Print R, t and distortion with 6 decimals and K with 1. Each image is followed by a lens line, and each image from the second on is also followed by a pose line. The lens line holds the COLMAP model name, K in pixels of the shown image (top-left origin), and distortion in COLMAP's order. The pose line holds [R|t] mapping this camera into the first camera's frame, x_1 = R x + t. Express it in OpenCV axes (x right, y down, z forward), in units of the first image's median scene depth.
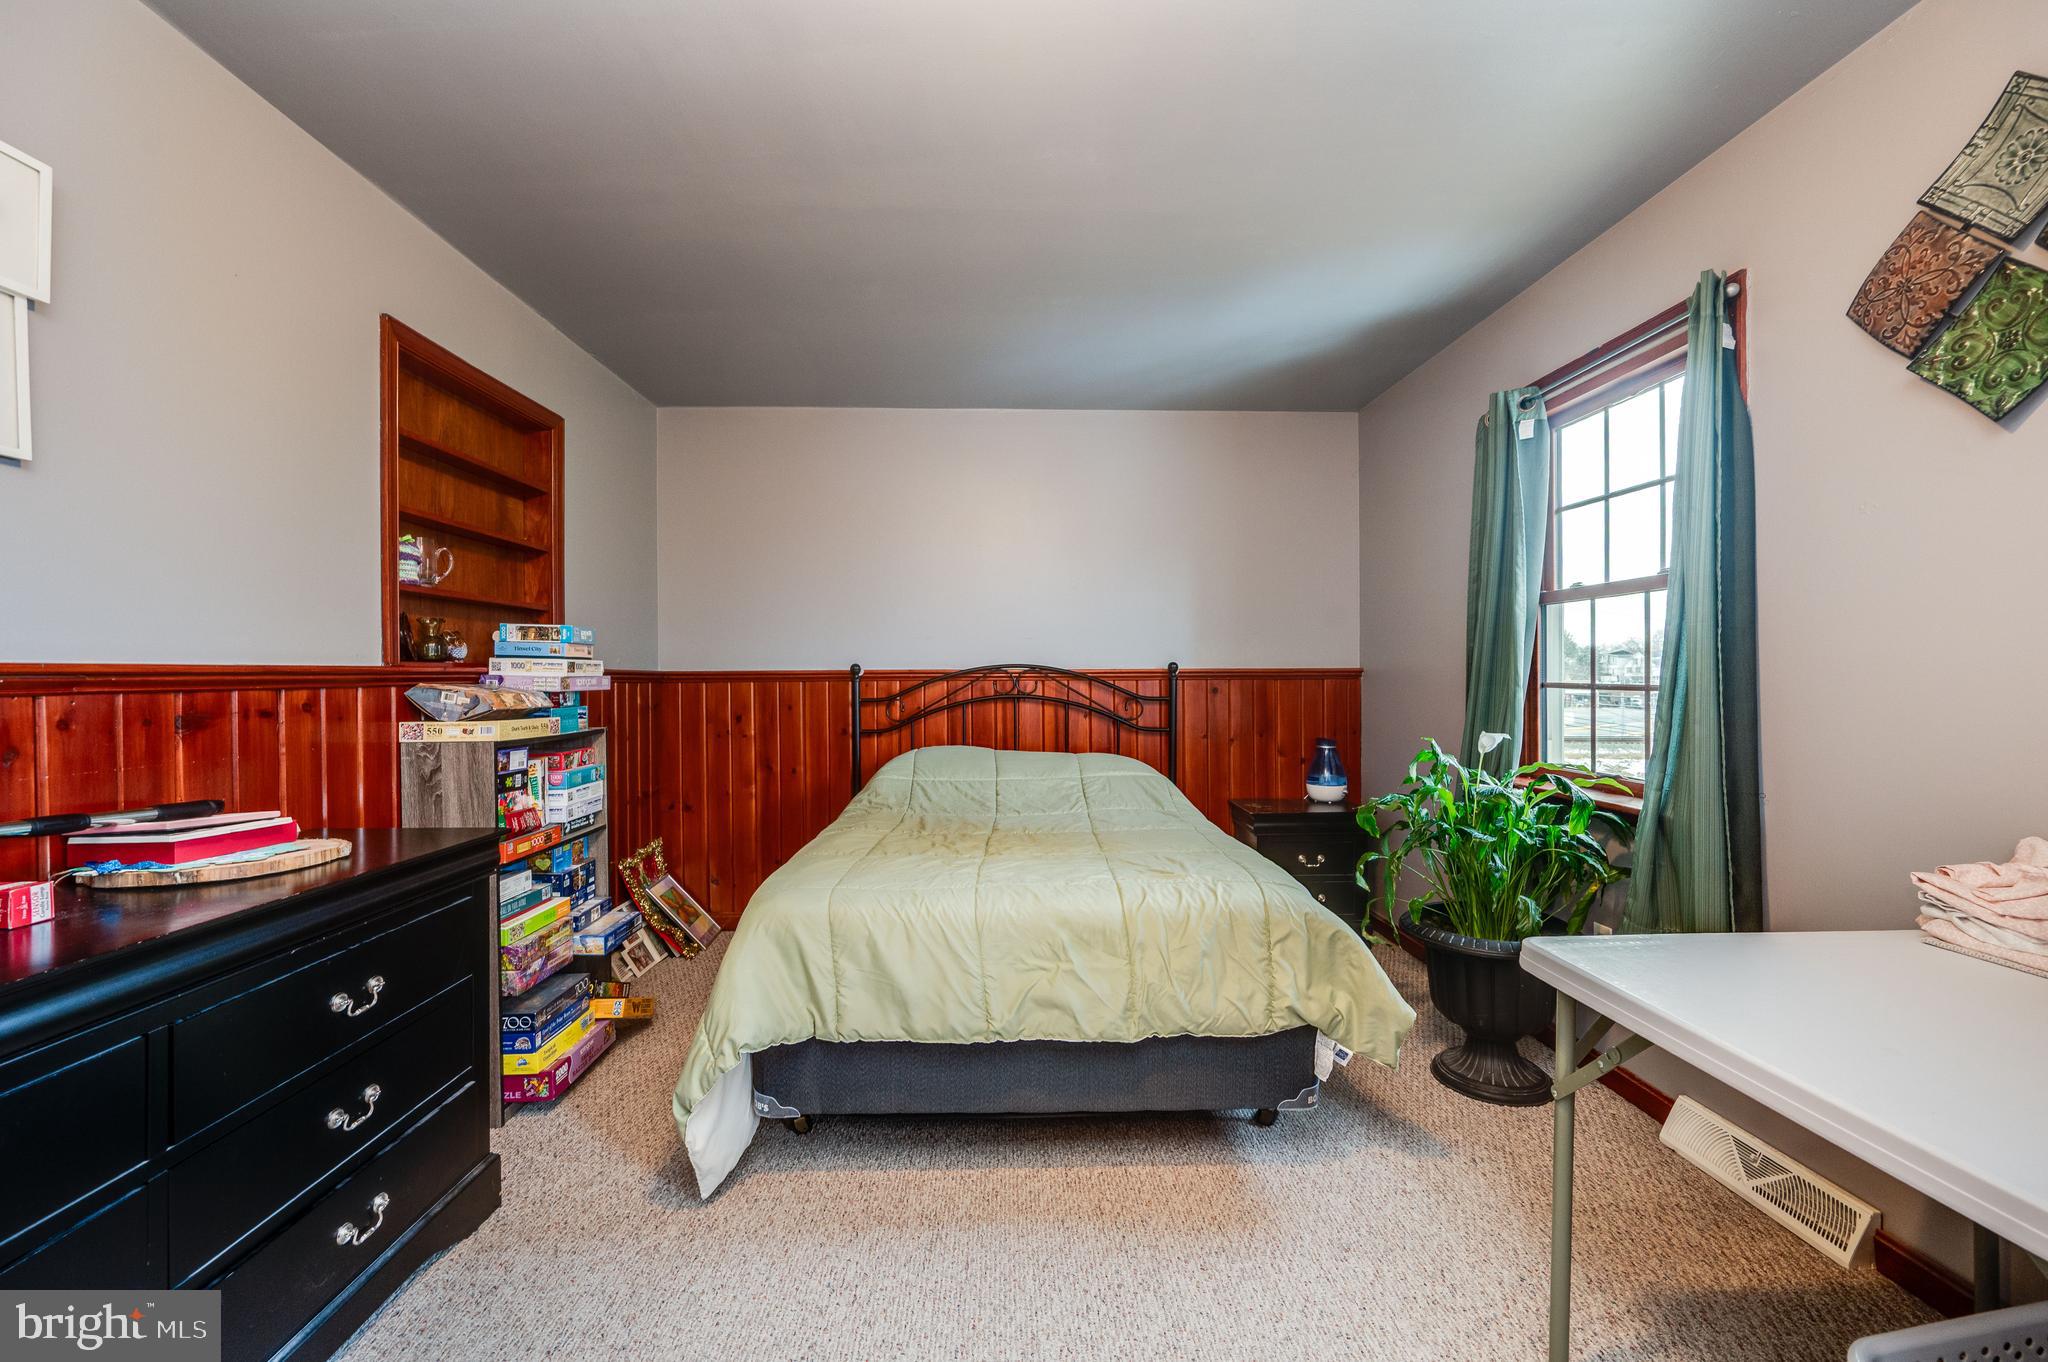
lens RADIAL K [[816.8, 0, 1026.0], [0, 816.8, 684.8], [0, 0, 1]] dist [-0.001380, 0.000044]
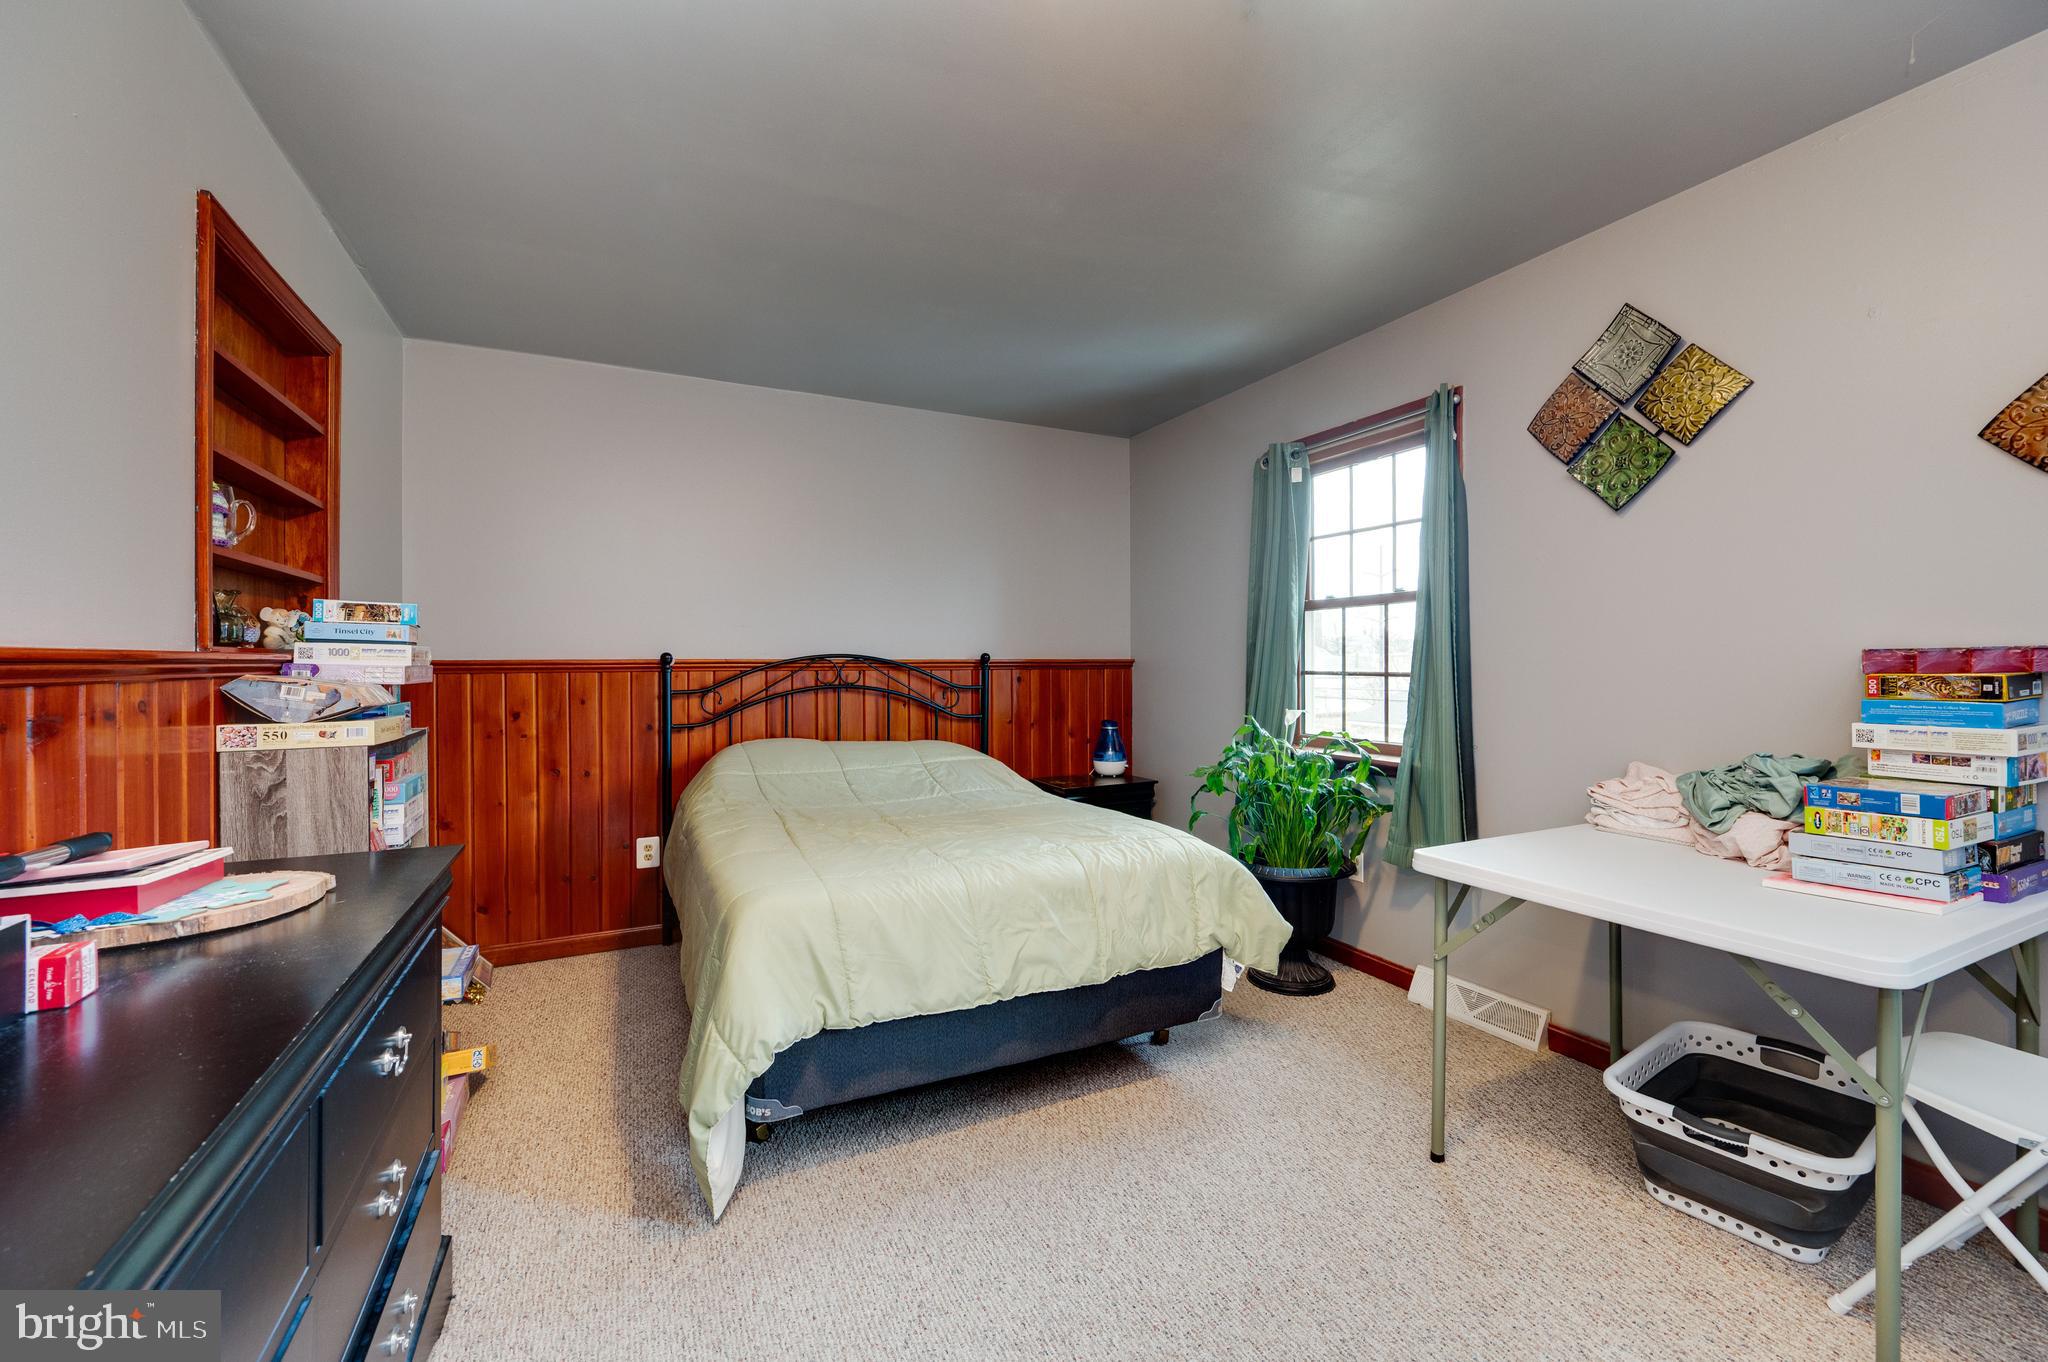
lens RADIAL K [[830.8, 0, 1024.6], [0, 830.8, 670.5], [0, 0, 1]] dist [-0.000412, -0.000165]
pose [[0.910445, -0.002100, 0.413625, -0.397337], [0.004881, 0.999972, -0.005666, 0.002283], [-0.413601, 0.007177, 0.910430, -0.021699]]
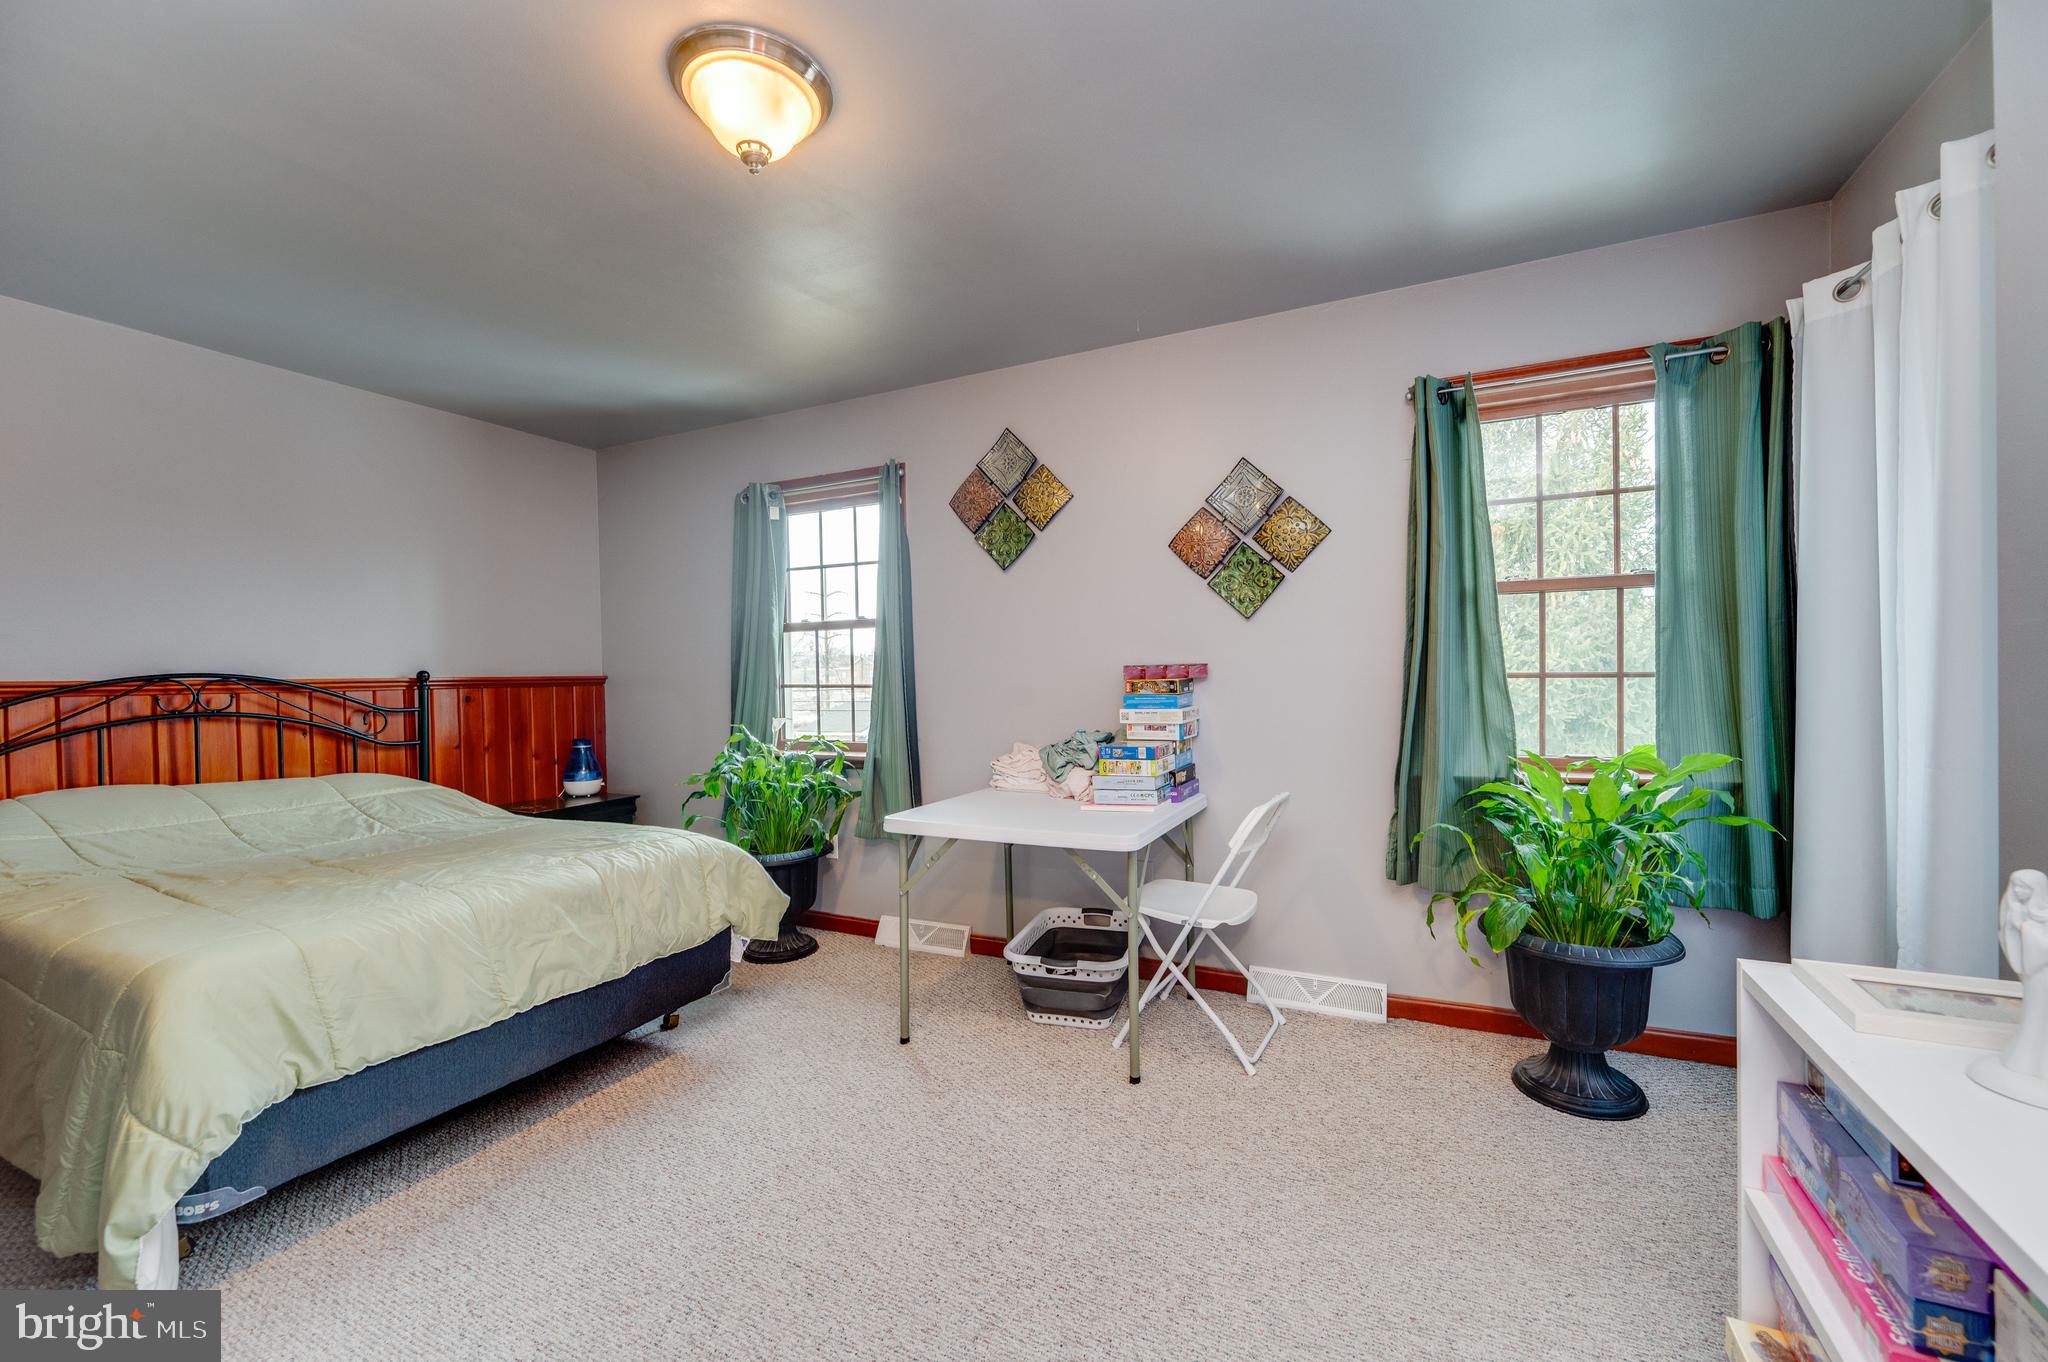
lens RADIAL K [[812.4, 0, 1049.6], [0, 812.4, 689.3], [0, 0, 1]] dist [-0.001578, -0.000254]
pose [[0.453087, -0.020320, 0.891235, -0.585842], [0.024523, 0.999646, 0.010325, 0.003170], [-0.891129, 0.017178, 0.453425, -0.129224]]
